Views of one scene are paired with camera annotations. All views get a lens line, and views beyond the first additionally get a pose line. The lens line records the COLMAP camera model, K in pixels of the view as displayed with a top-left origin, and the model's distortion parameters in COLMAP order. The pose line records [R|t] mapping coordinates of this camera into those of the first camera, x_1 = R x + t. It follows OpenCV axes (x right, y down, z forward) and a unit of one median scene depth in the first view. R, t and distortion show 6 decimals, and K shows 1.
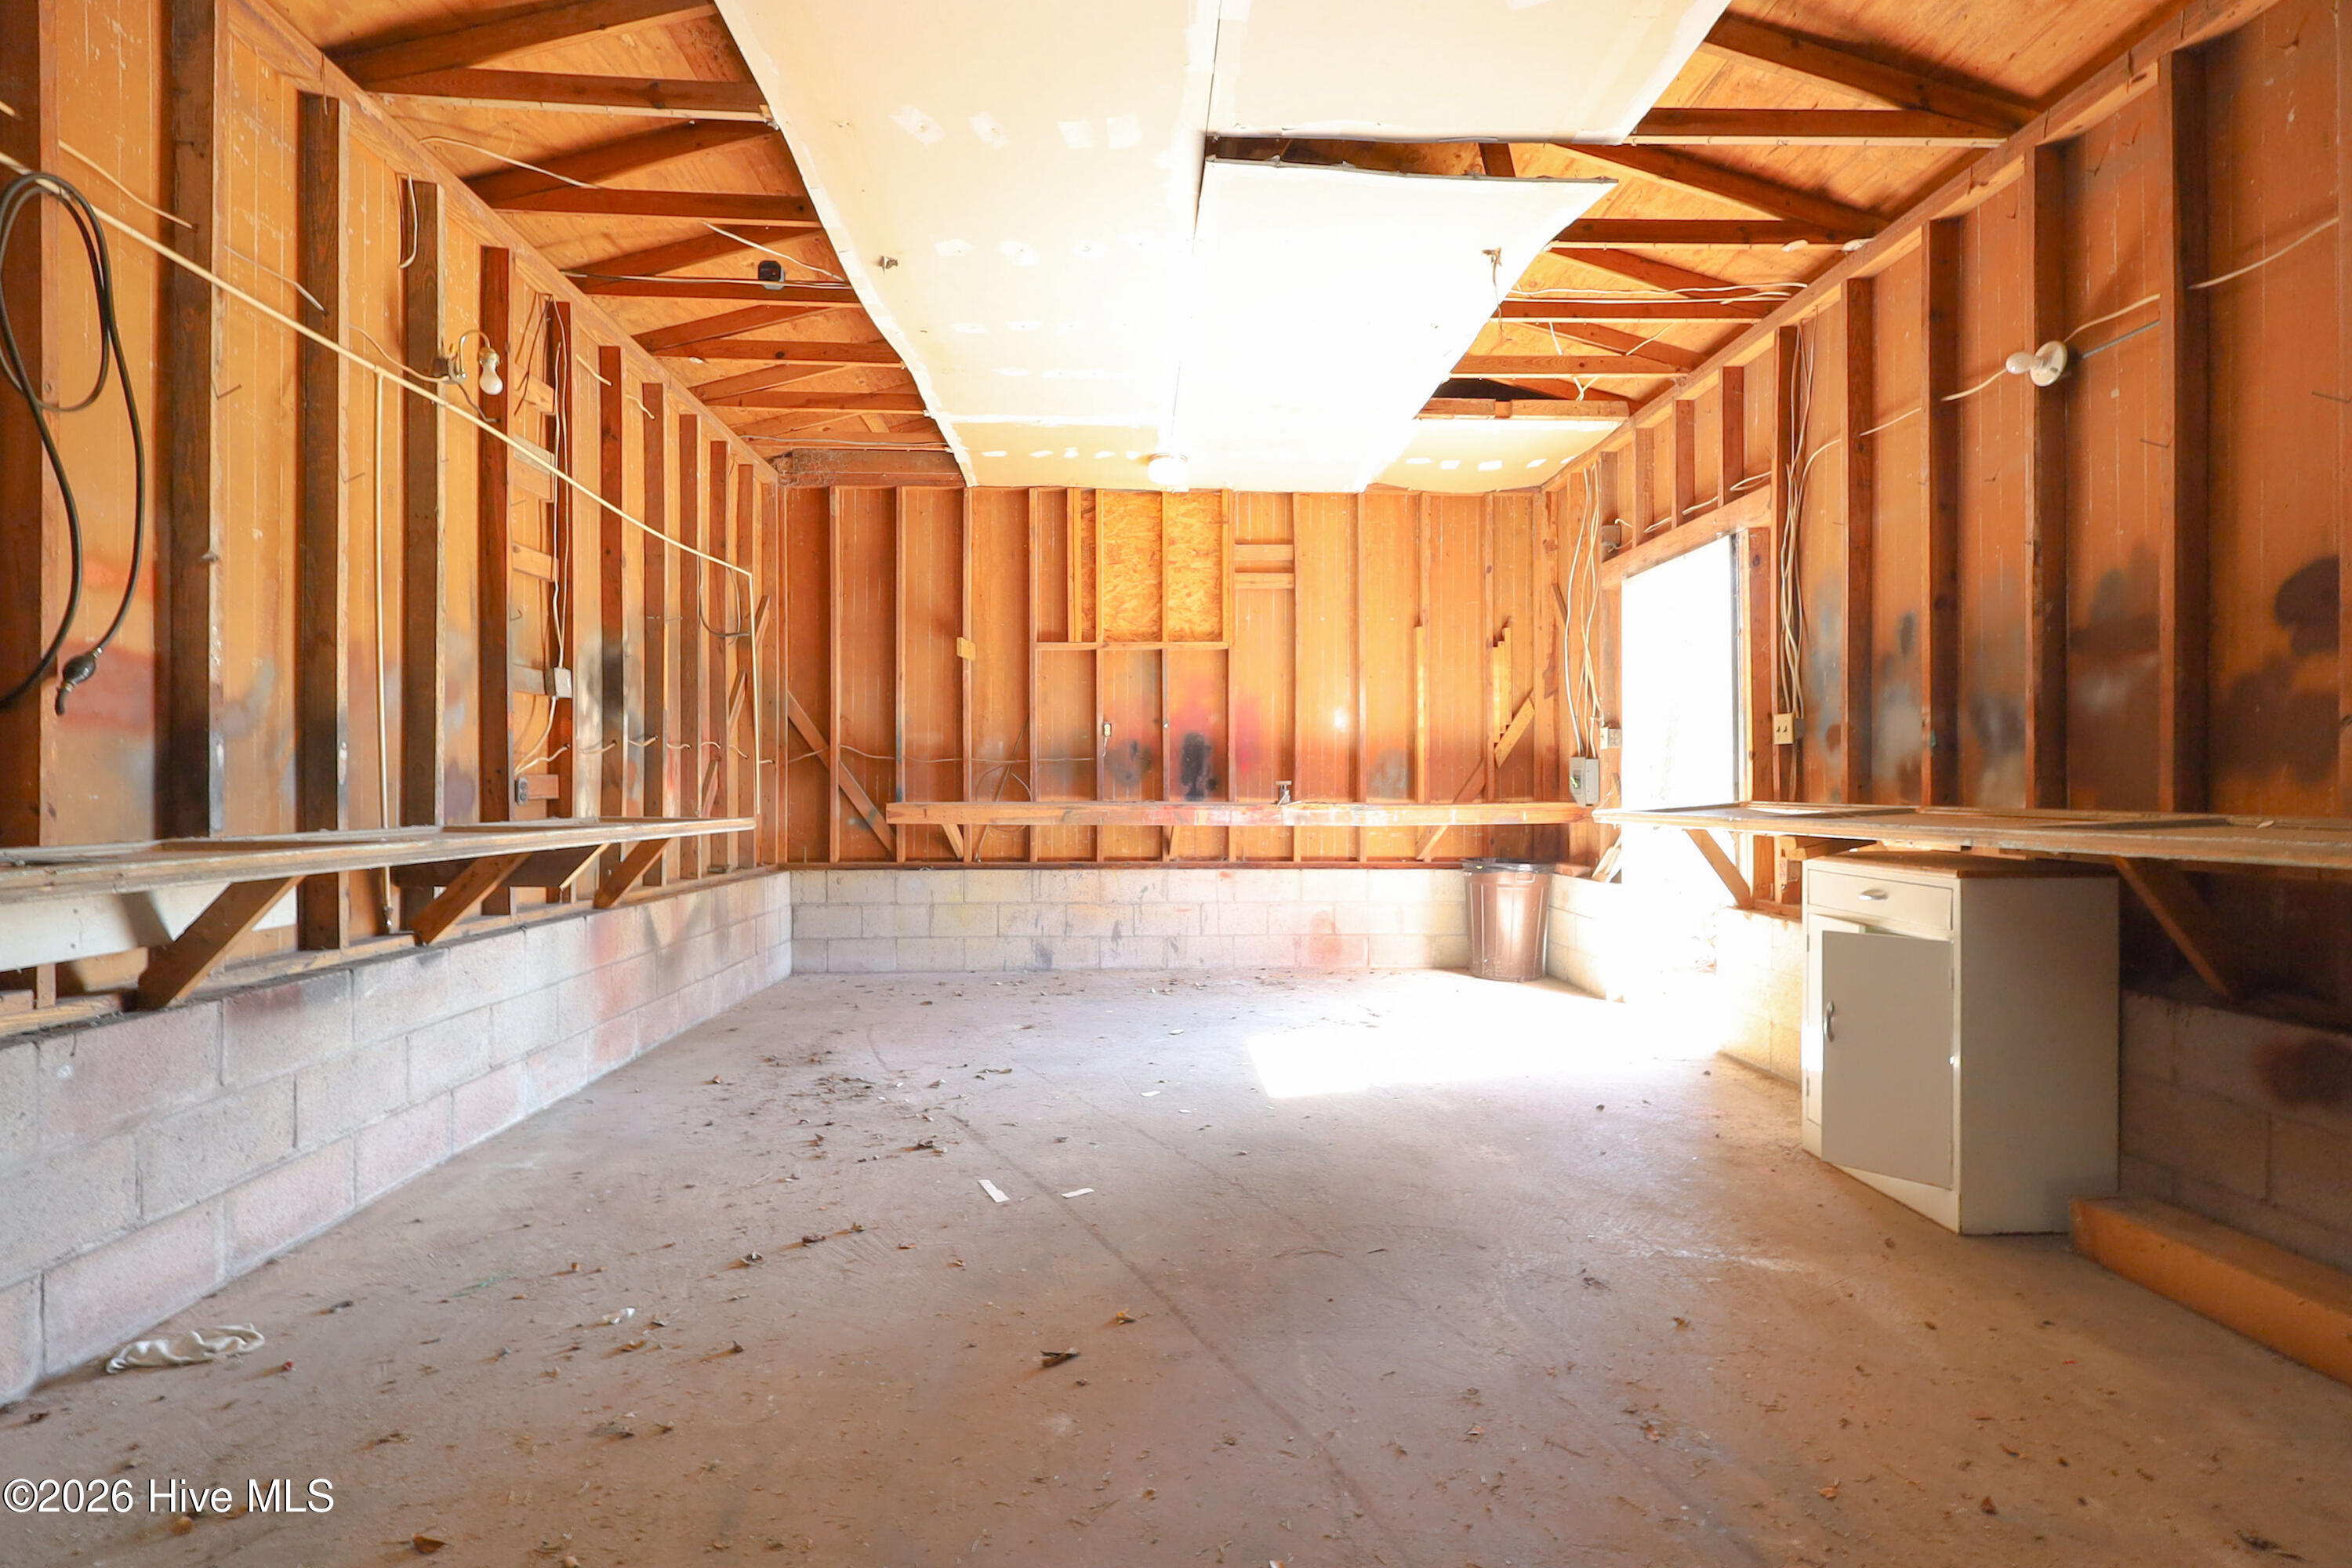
lens RADIAL K [[1125.1, 0, 1172.0], [0, 1125.1, 788.7], [0, 0, 1]] dist [-0.000923, 0.001178]
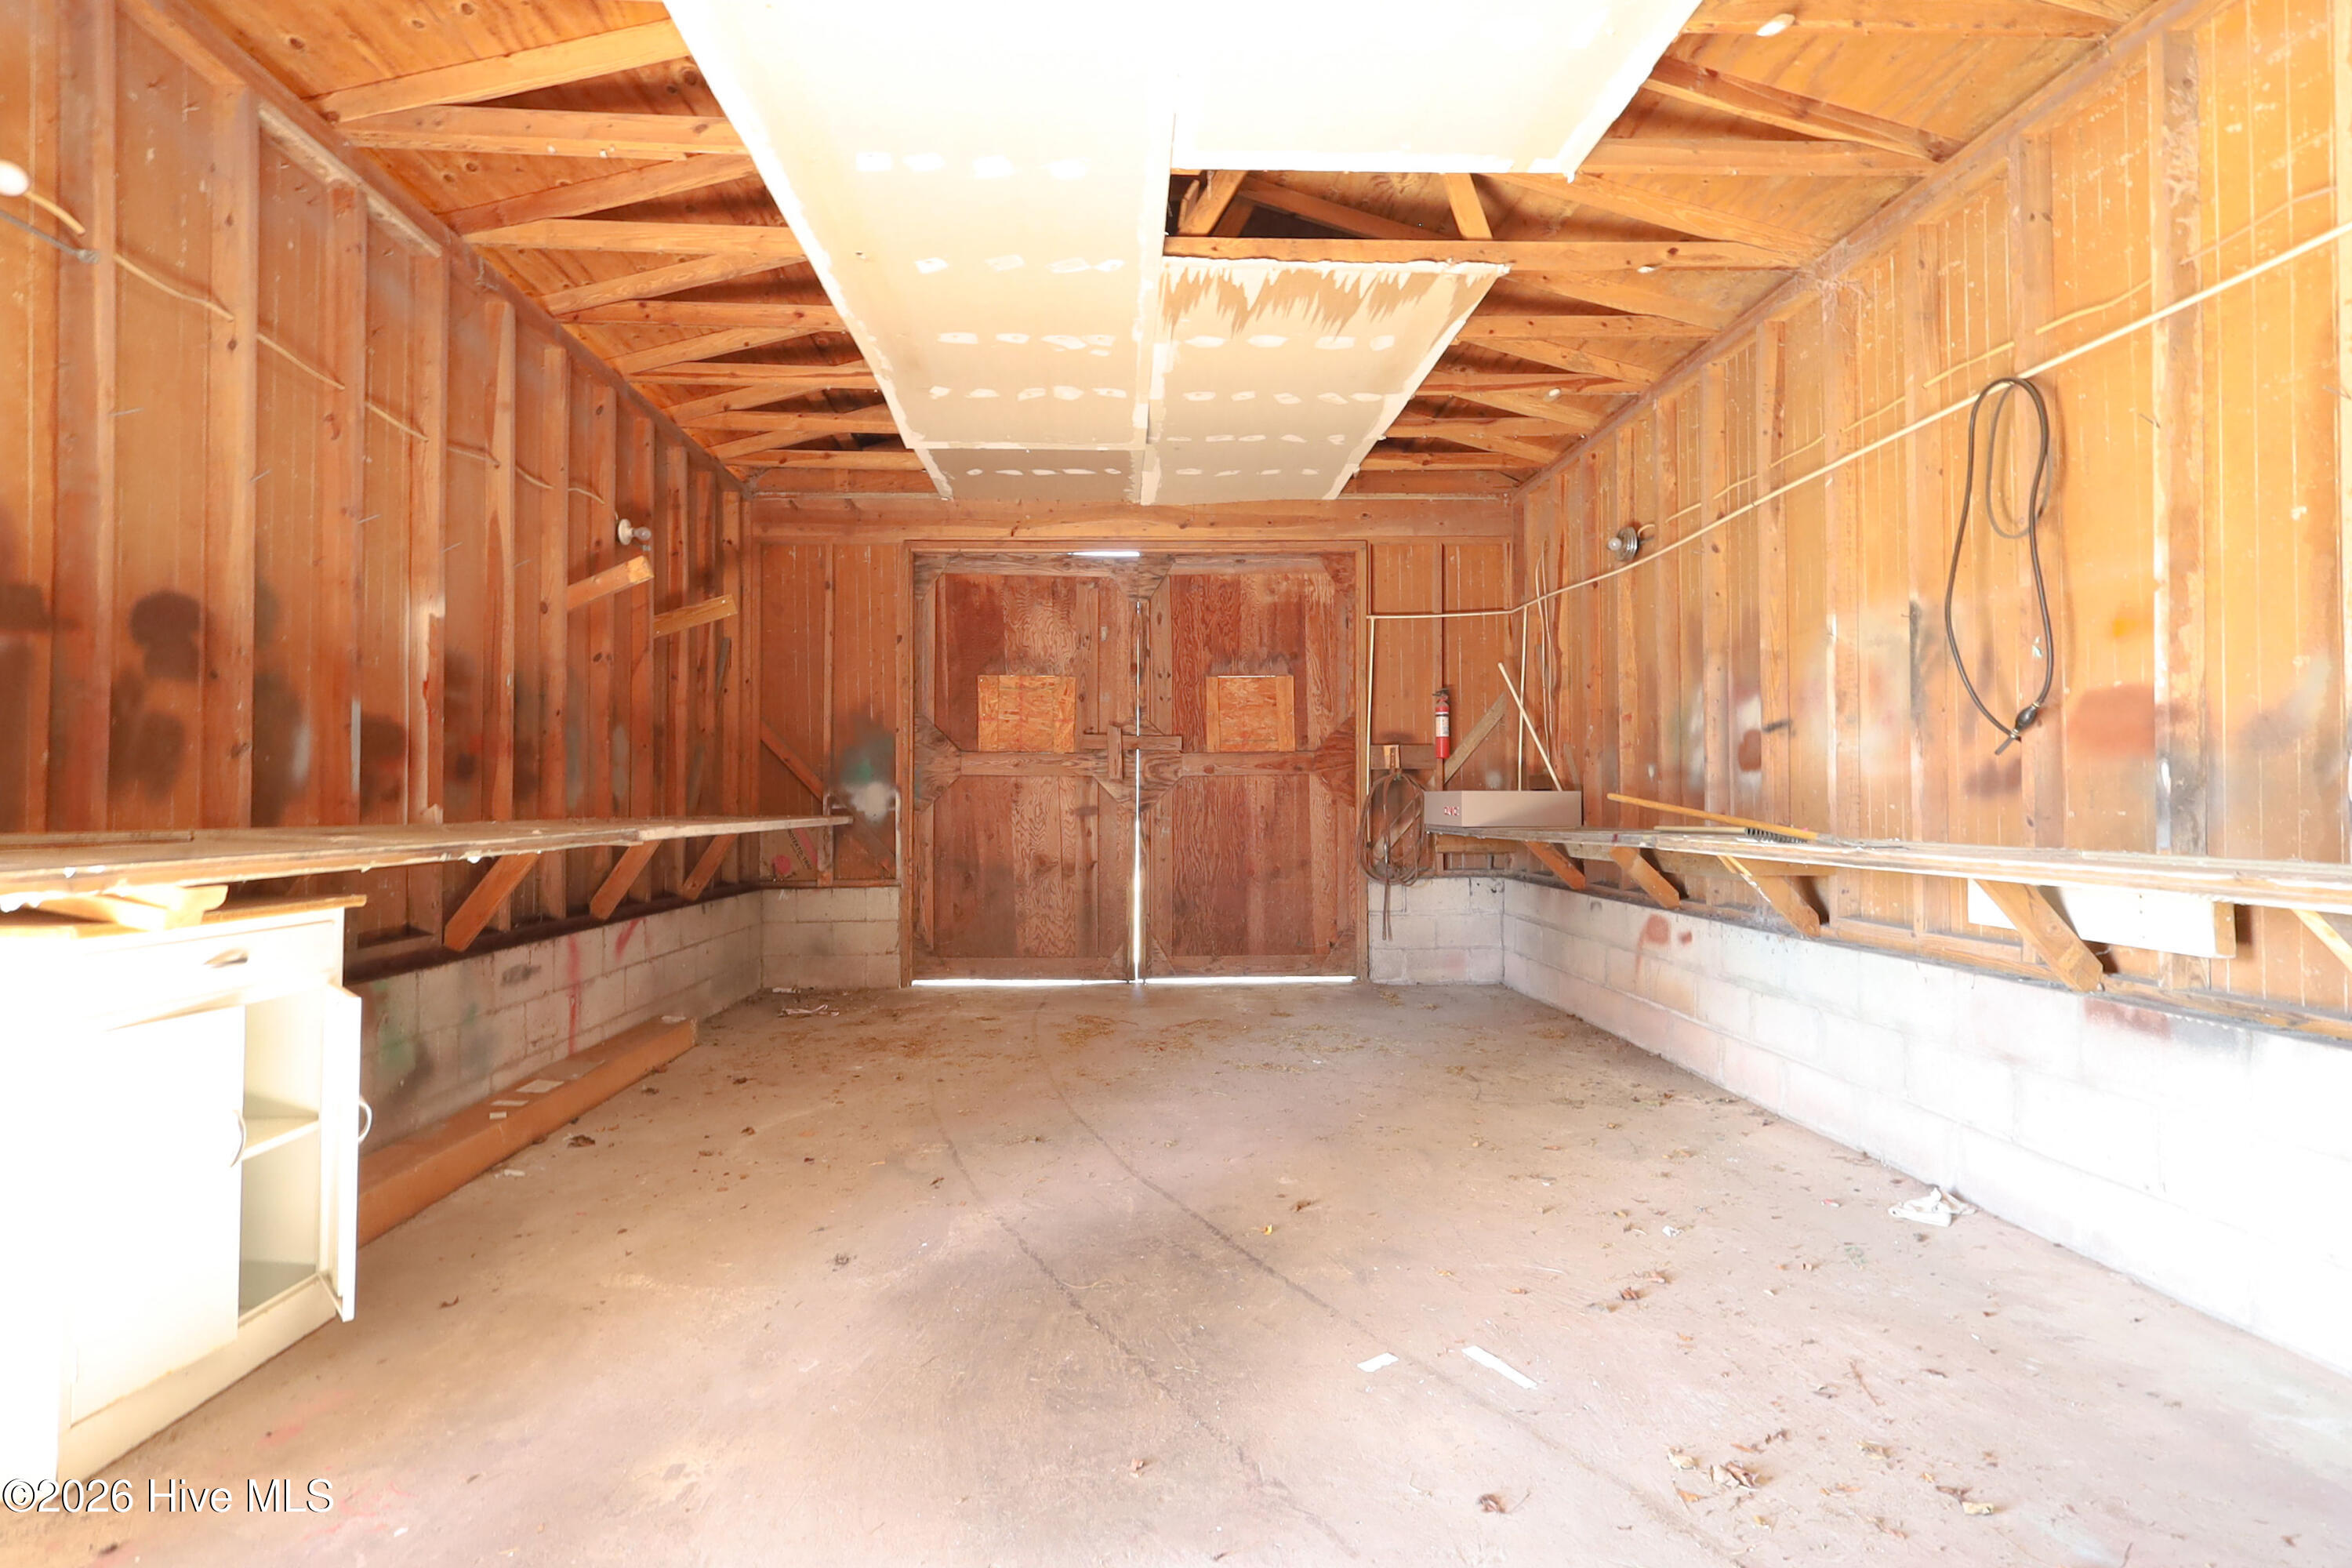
lens RADIAL K [[1125.1, 0, 1177.1], [0, 1125.1, 784.9], [0, 0, 1]] dist [-0.000923, 0.001178]
pose [[-0.999901, -0.002394, -0.013877, 0.064804], [-0.002182, 0.999881, -0.015273, -0.002013], [0.013912, -0.015242, -0.999787, 1.987819]]
